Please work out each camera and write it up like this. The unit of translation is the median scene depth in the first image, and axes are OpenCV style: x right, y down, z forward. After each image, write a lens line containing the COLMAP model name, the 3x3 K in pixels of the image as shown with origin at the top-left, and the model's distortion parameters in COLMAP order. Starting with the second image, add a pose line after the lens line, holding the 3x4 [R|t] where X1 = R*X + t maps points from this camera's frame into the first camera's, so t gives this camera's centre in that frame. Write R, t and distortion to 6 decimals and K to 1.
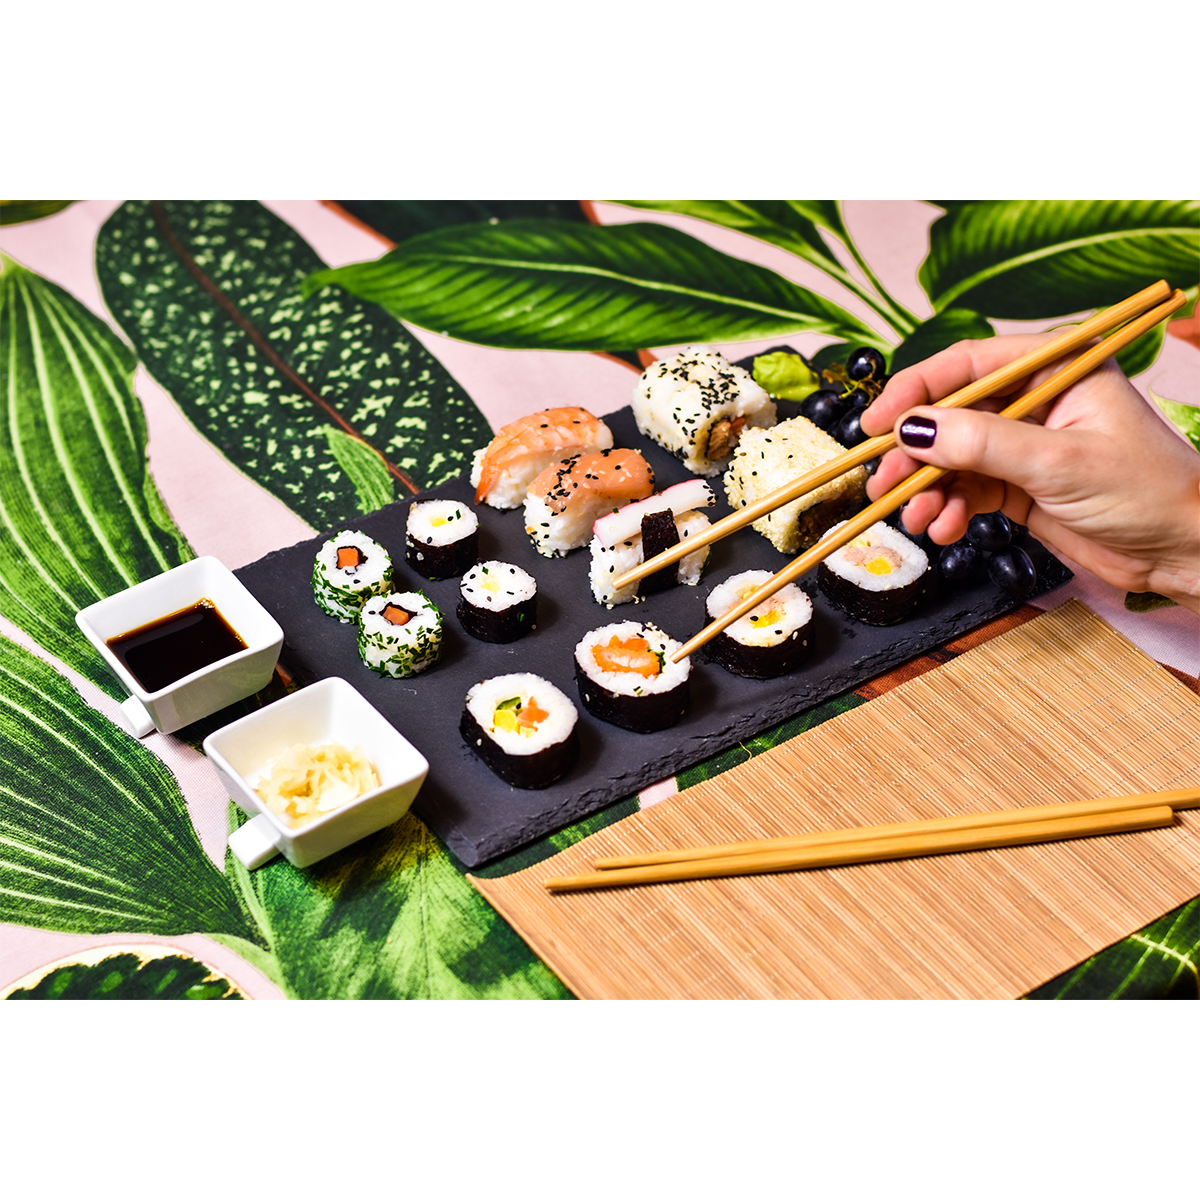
lens RADIAL K [[2849.3, 0, 600.0], [0, 2849.3, 600.0], [0, 0, 1]] dist [-0.146491, -0.357270]
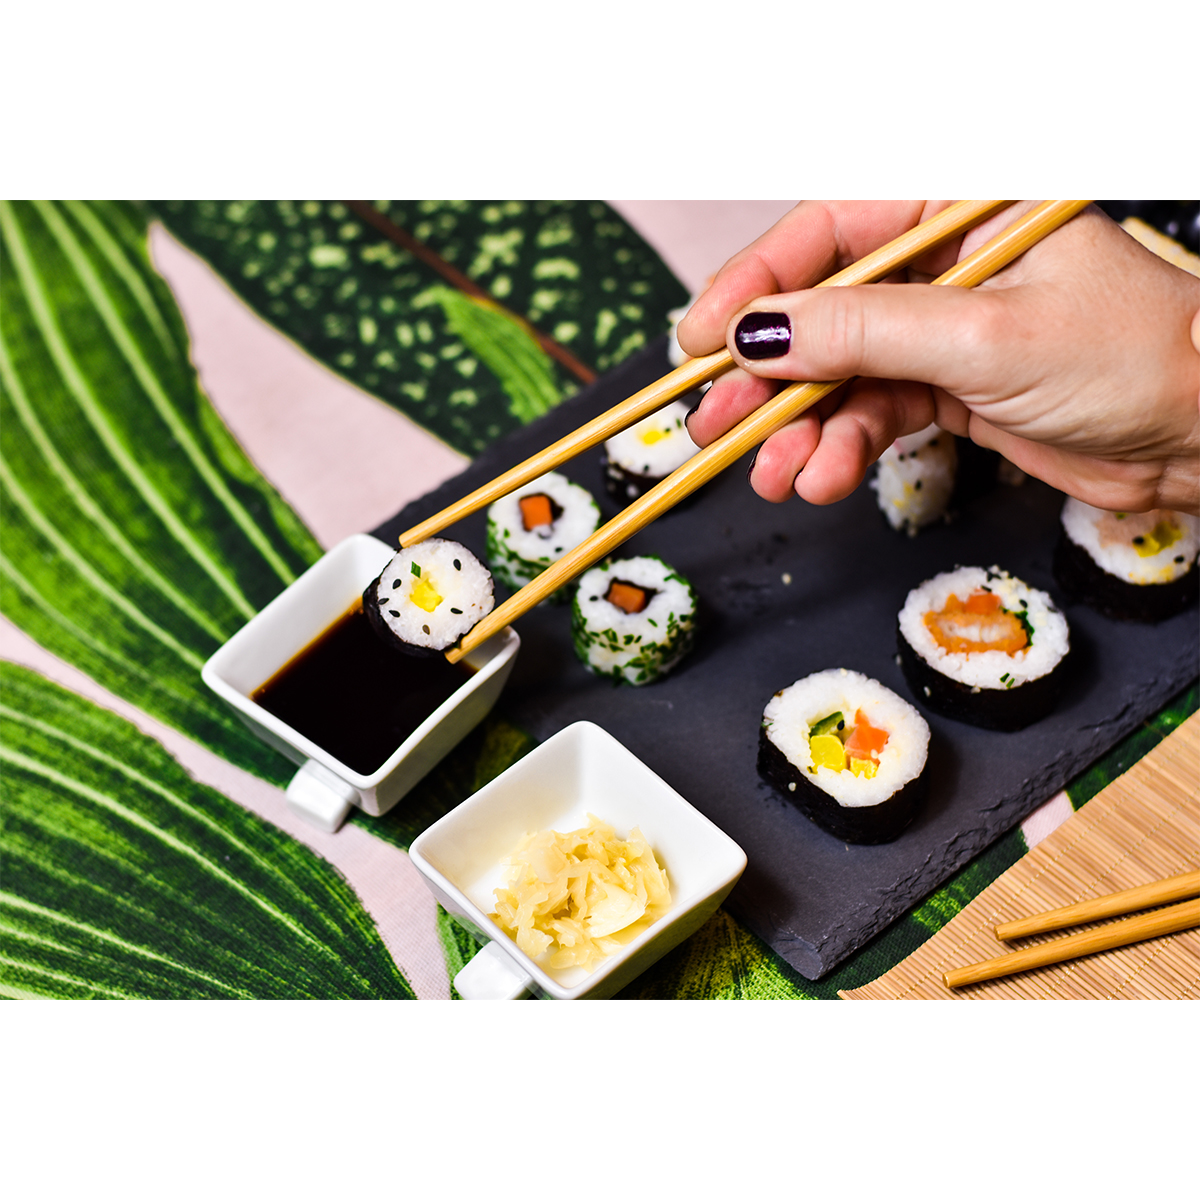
lens RADIAL K [[2849.3, 0, 600.0], [0, 2849.3, 600.0], [0, 0, 1]] dist [-0.146491, -0.357270]
pose [[0.991474, -0.122026, 0.045706, -0.110611], [0.113347, 0.980678, 0.159448, -0.105370], [-0.064279, -0.152908, 0.986148, 0.322586]]
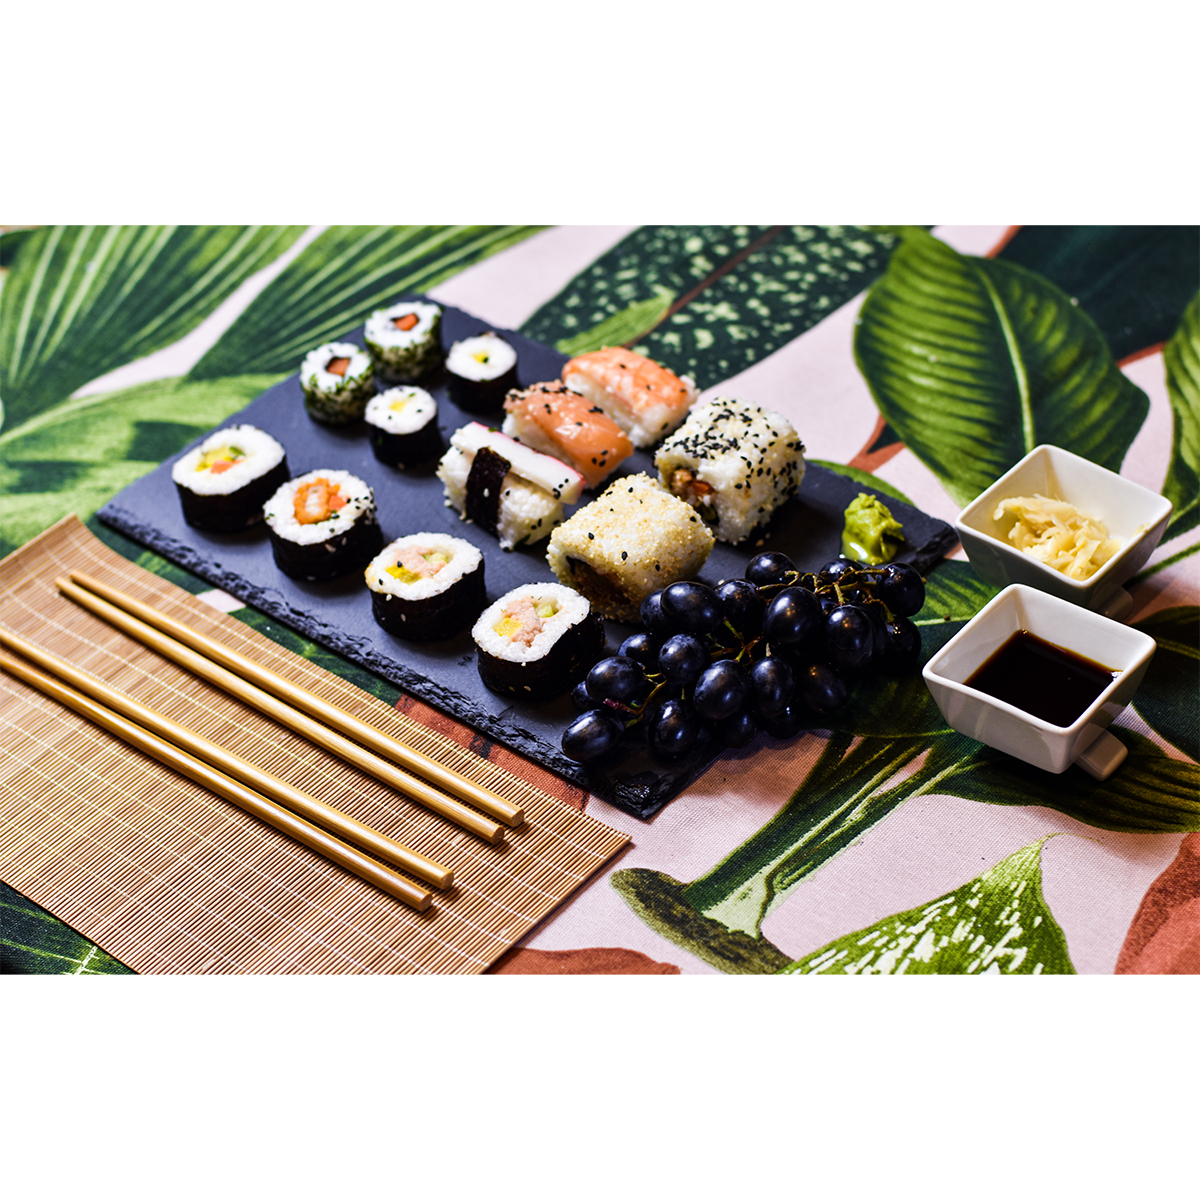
lens RADIAL K [[2849.3, 0, 600.0], [0, 2849.3, 600.0], [0, 0, 1]] dist [-0.146491, -0.357270]
pose [[0.259337, 0.601268, -0.755792, 0.818163], [-0.578979, 0.723143, 0.376627, -0.392245], [0.772999, 0.339915, 0.535659, 0.537959]]
